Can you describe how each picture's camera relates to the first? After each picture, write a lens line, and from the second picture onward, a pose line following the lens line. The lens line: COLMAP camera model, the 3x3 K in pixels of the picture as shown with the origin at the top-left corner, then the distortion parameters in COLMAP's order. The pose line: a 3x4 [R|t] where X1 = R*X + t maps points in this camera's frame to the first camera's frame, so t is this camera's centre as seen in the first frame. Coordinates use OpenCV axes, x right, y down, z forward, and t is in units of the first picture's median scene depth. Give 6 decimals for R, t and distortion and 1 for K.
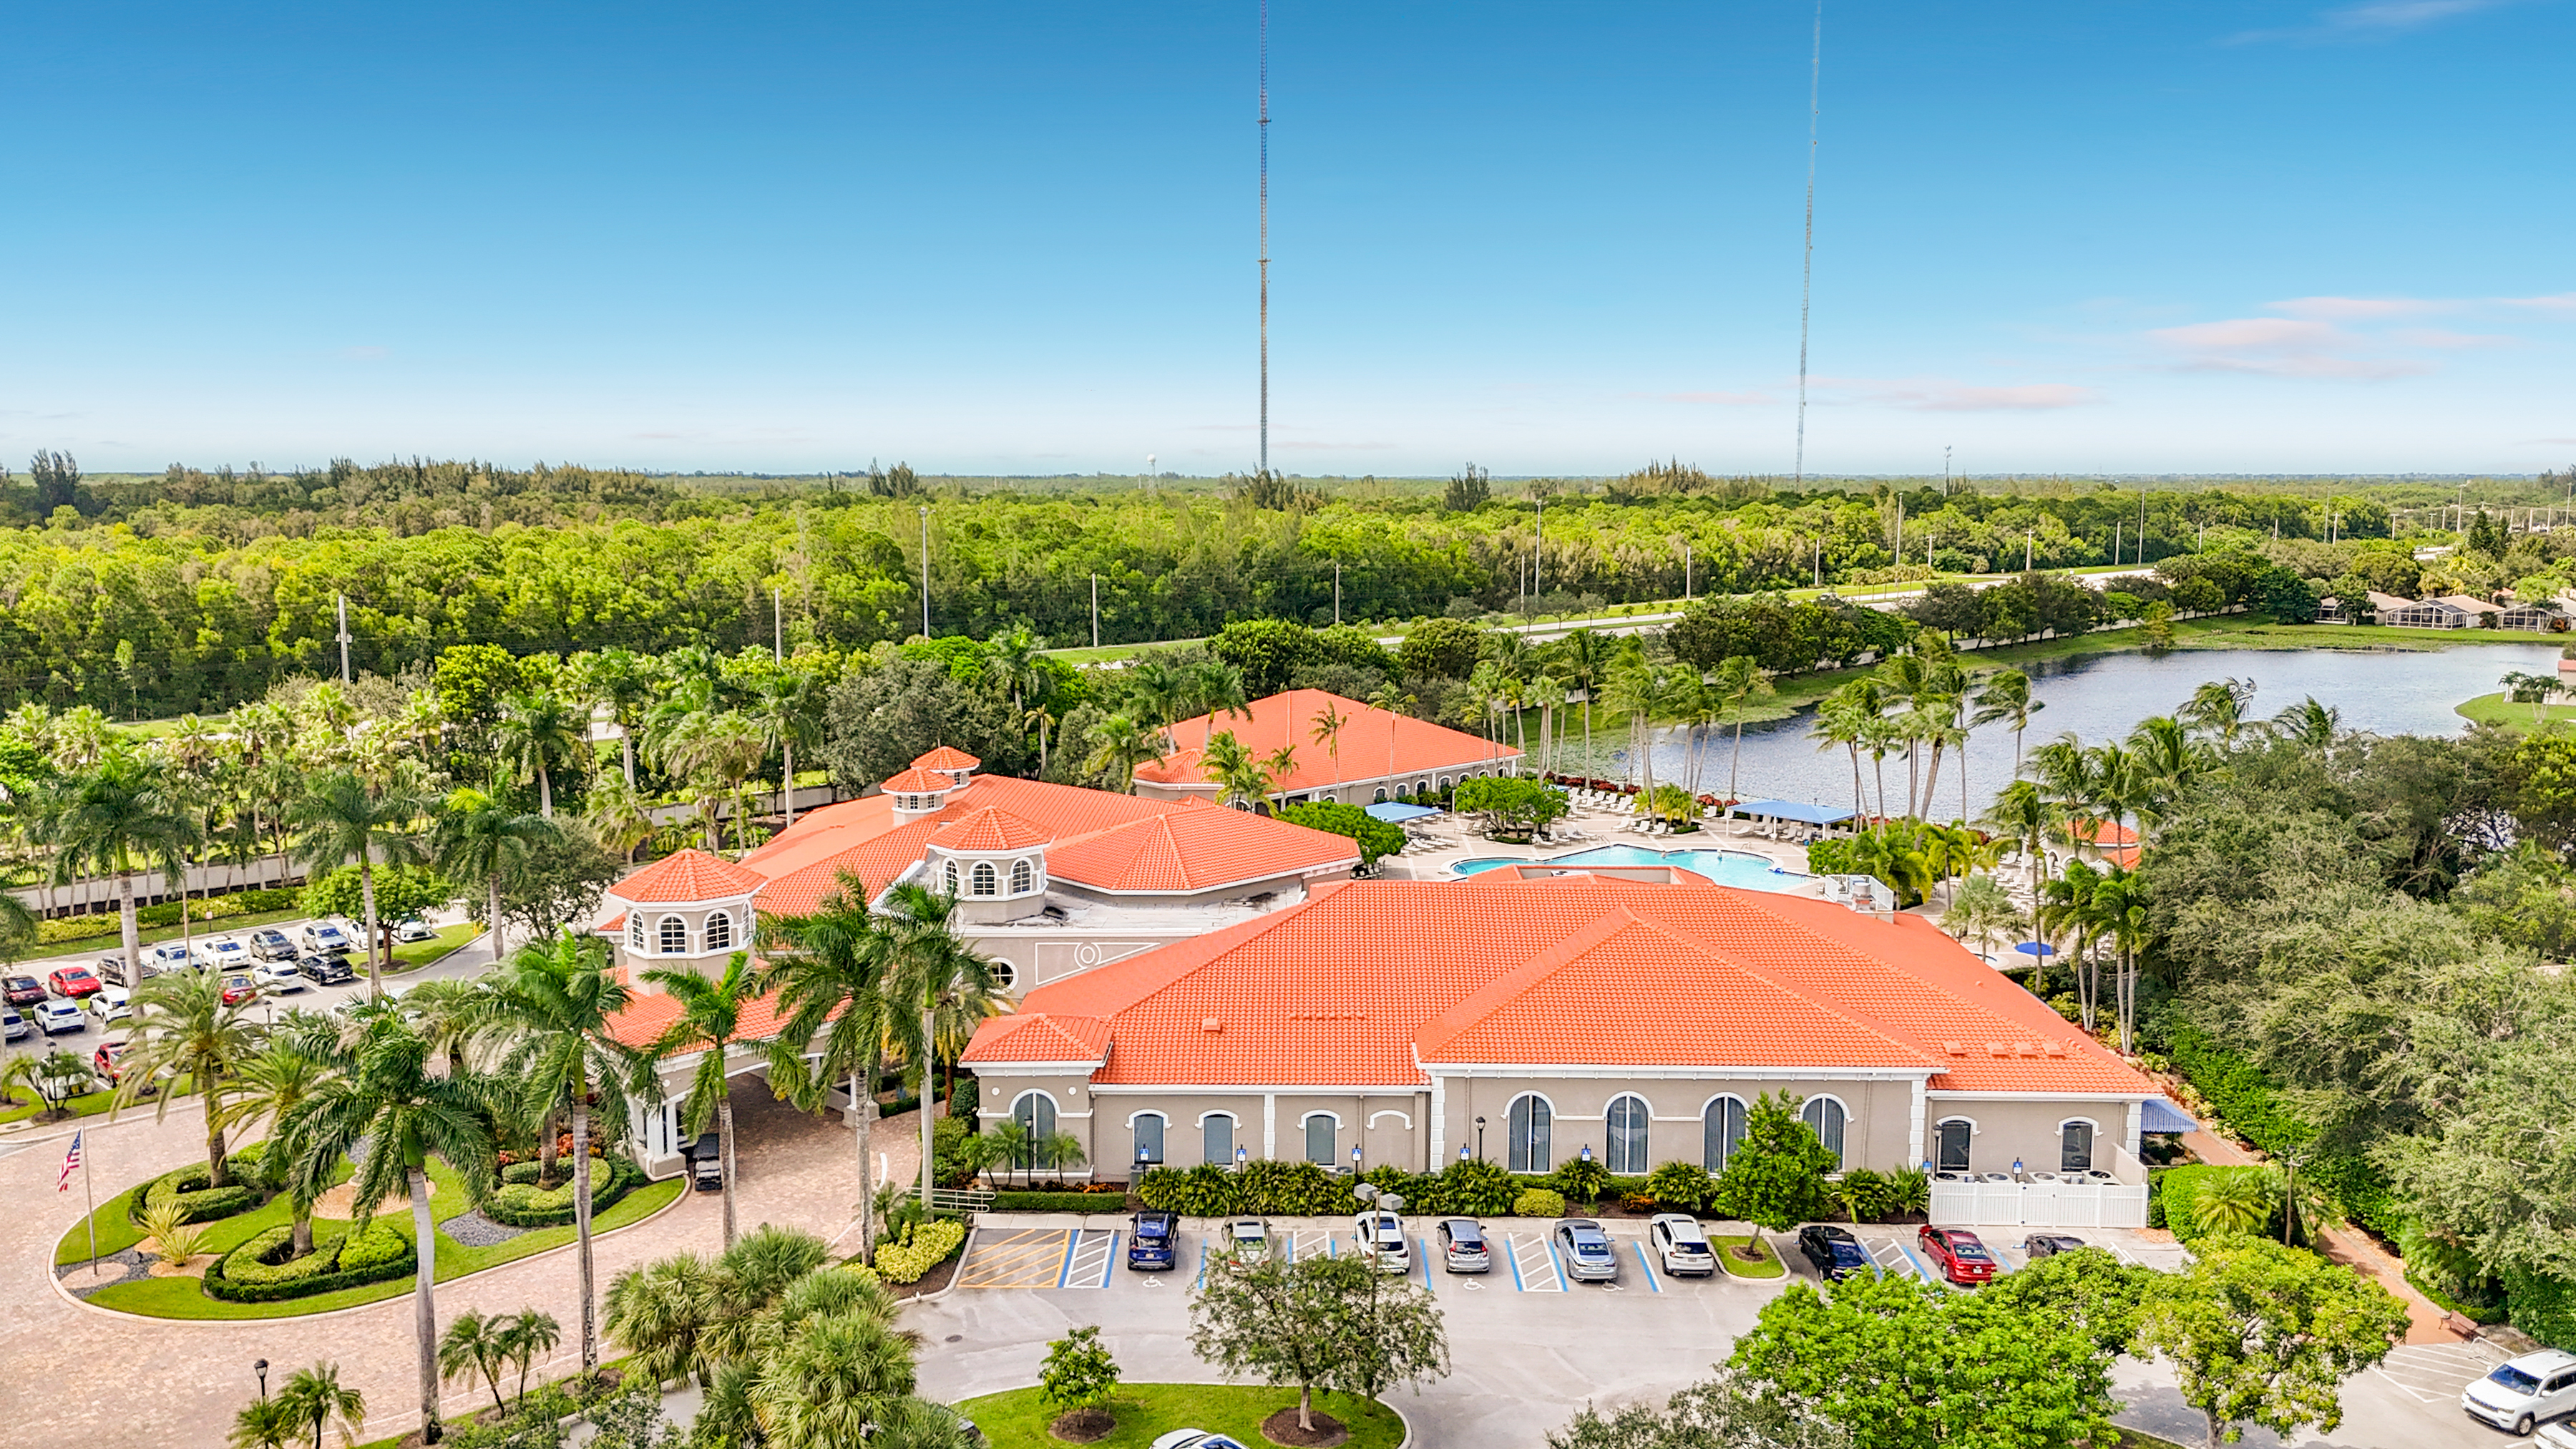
lens RADIAL K [[1903.3, 0, 1306.1], [0, 1903.3, 724.1], [0, 0, 1]] dist [0.098223, -0.131021]
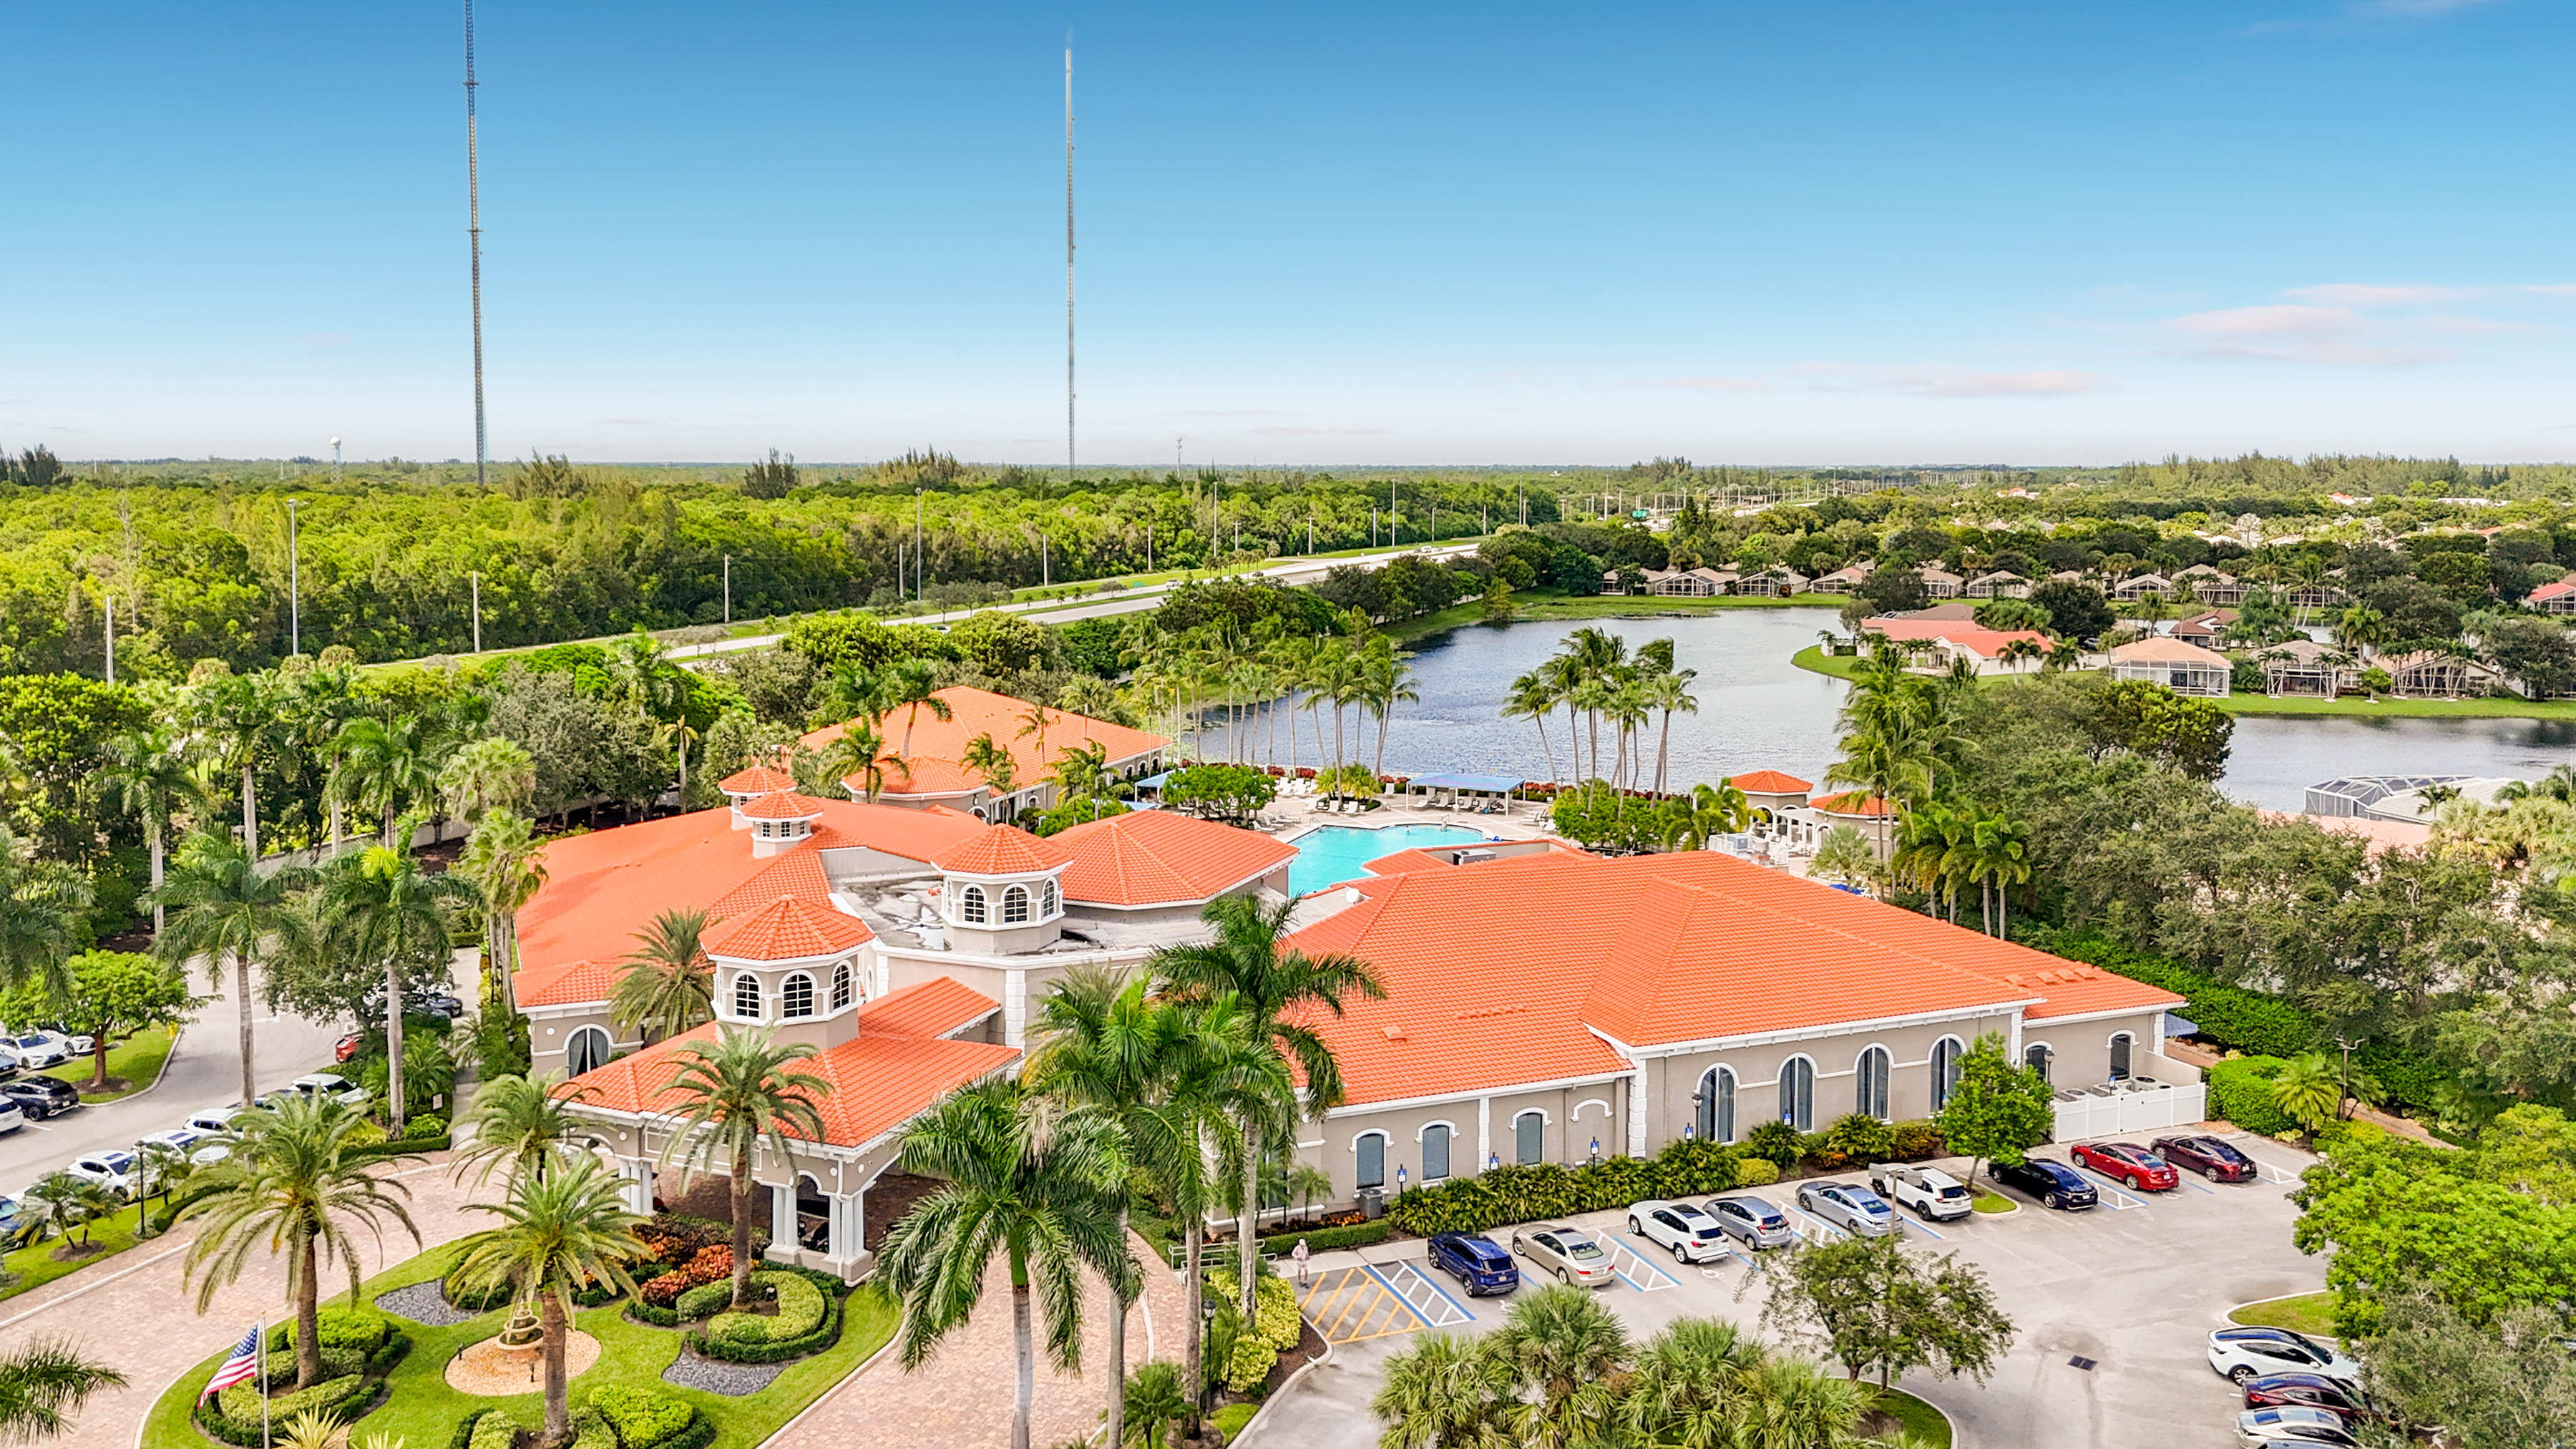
lens RADIAL K [[1923.5, 0, 1237.2], [0, 1923.5, 652.5], [0, 0, 1]] dist [0.100598, -0.136826]
pose [[0.926565, -0.036477, 0.374362, -0.148556], [0.048309, 0.998584, -0.022268, -0.004608], [-0.373020, 0.038718, 0.927015, 0.039090]]
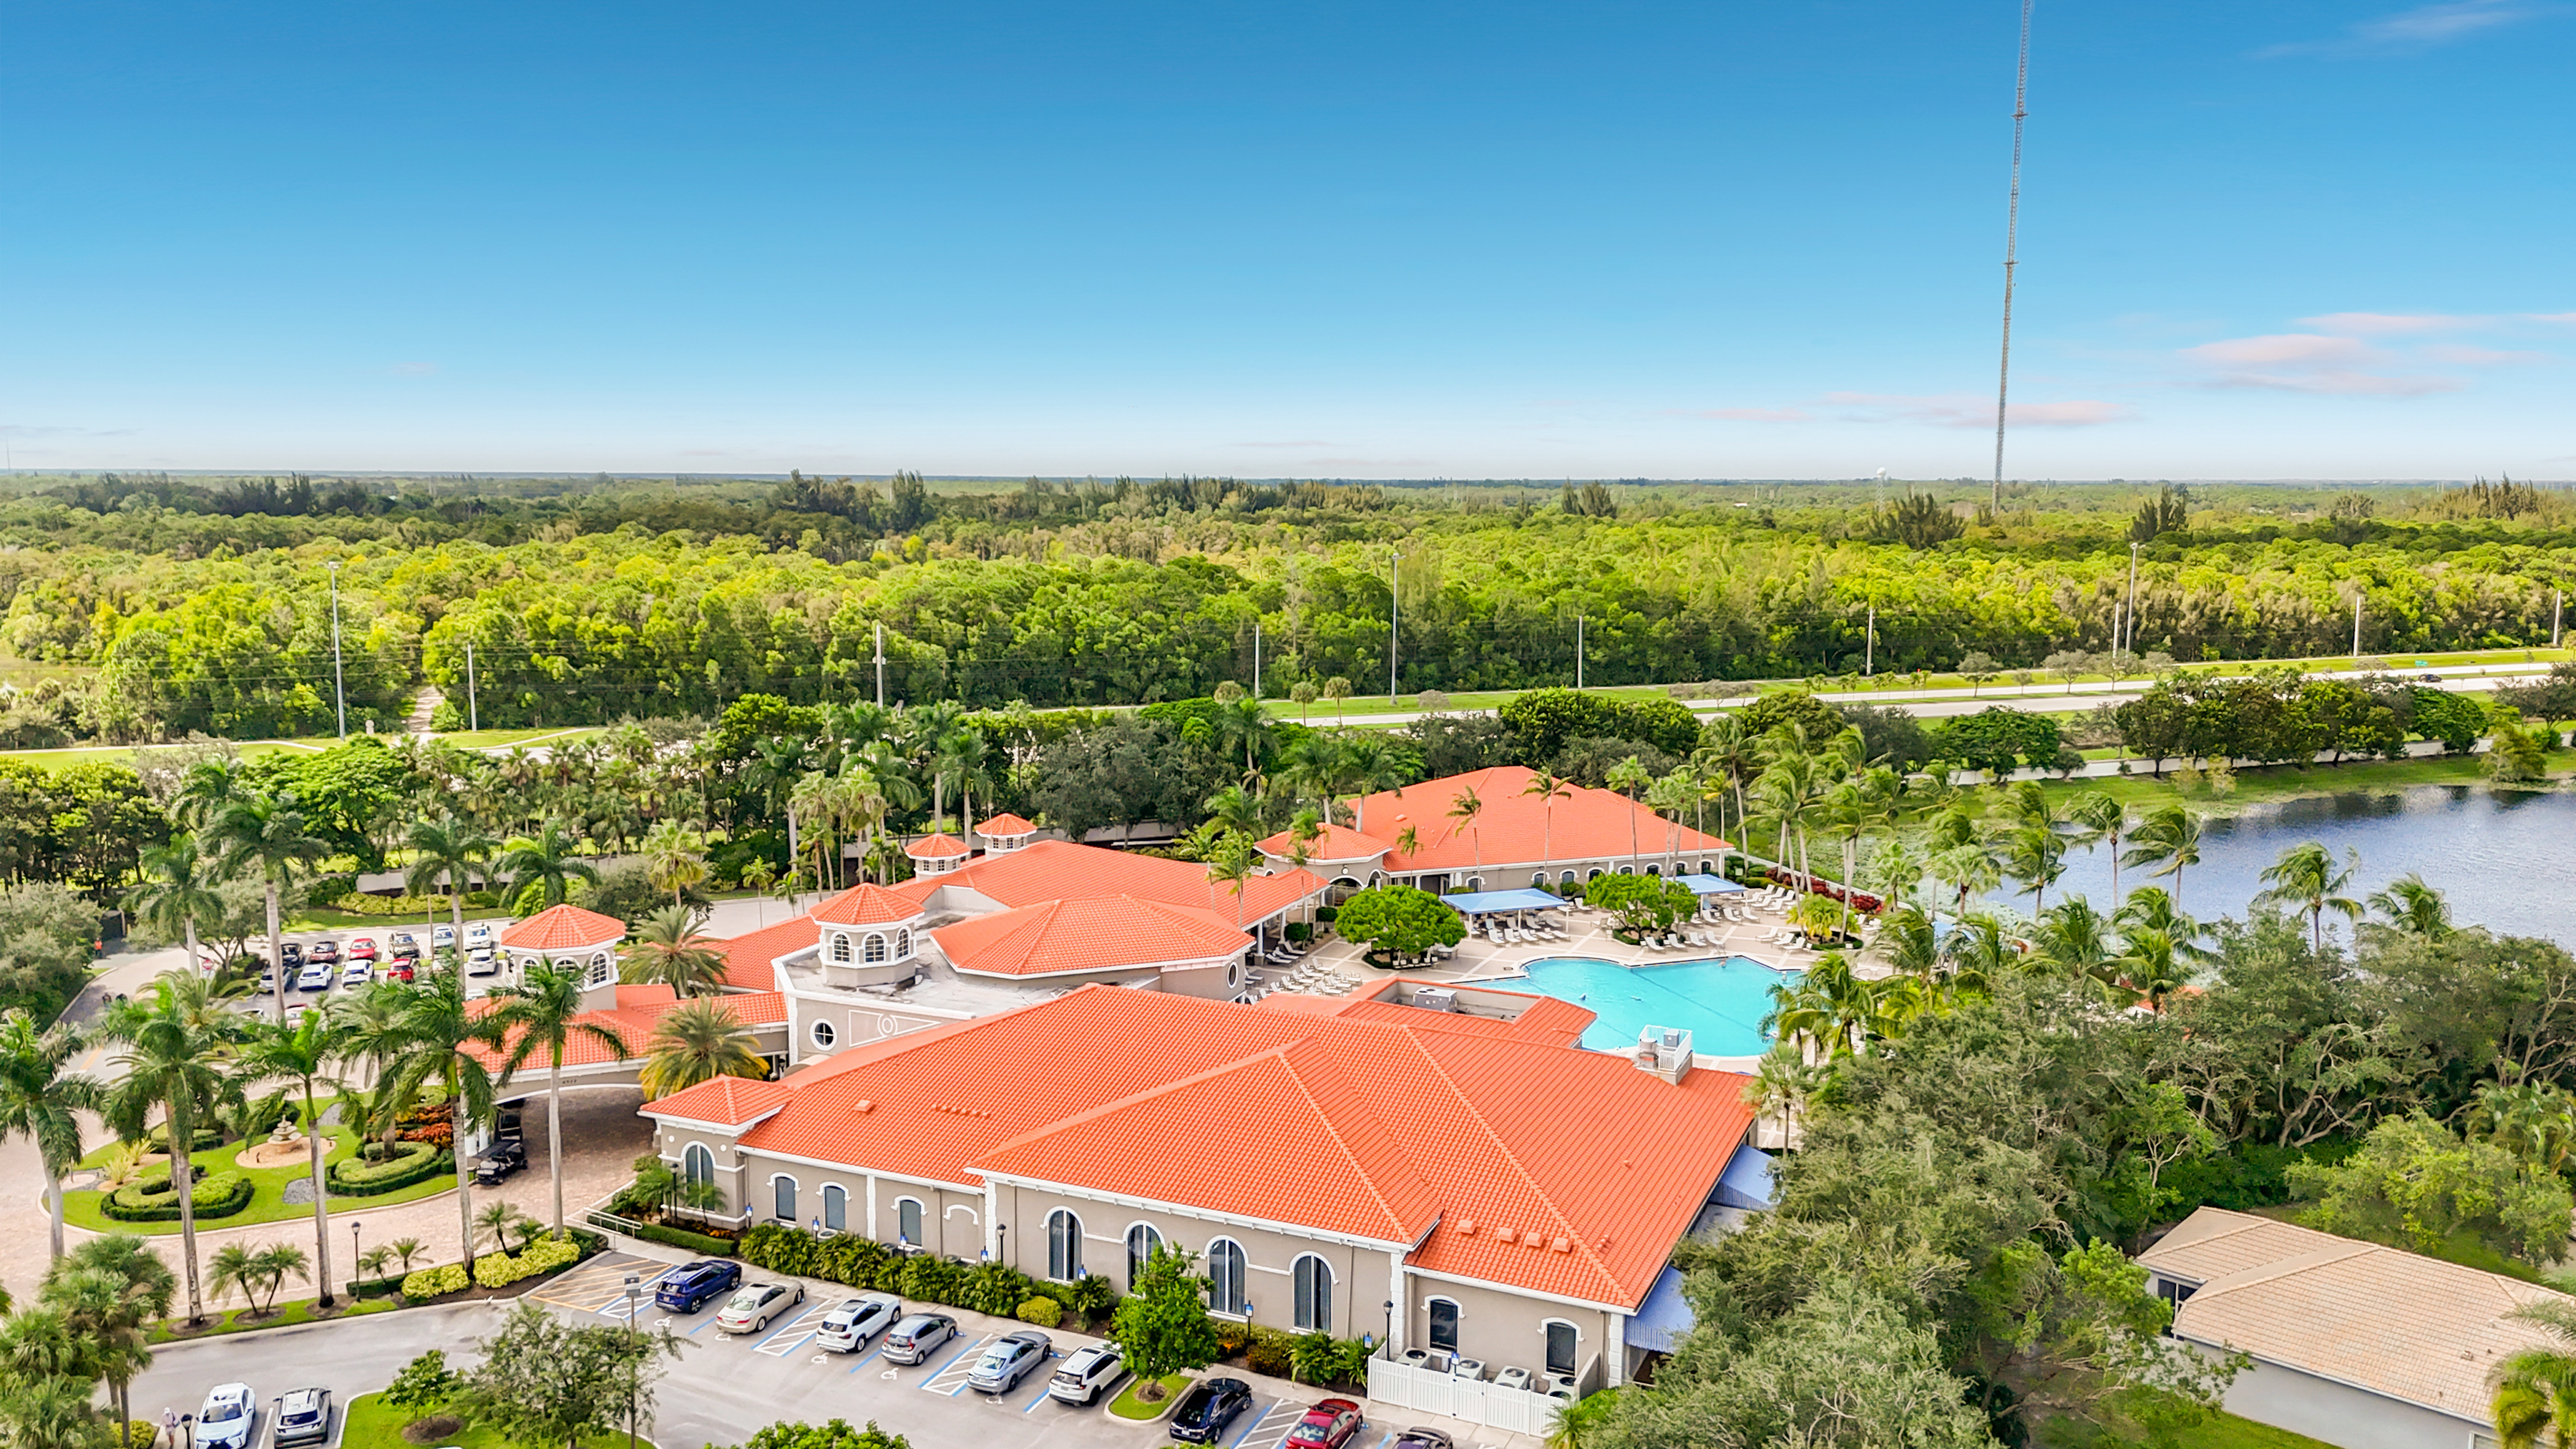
lens RADIAL K [[1903.3, 0, 1306.1], [0, 1903.3, 724.1], [0, 0, 1]] dist [0.098223, -0.131021]
pose [[0.916058, 0.056328, -0.397071, 0.194573], [-0.056693, 0.998333, 0.010827, -0.029615], [0.397019, 0.012593, 0.917724, 0.016681]]
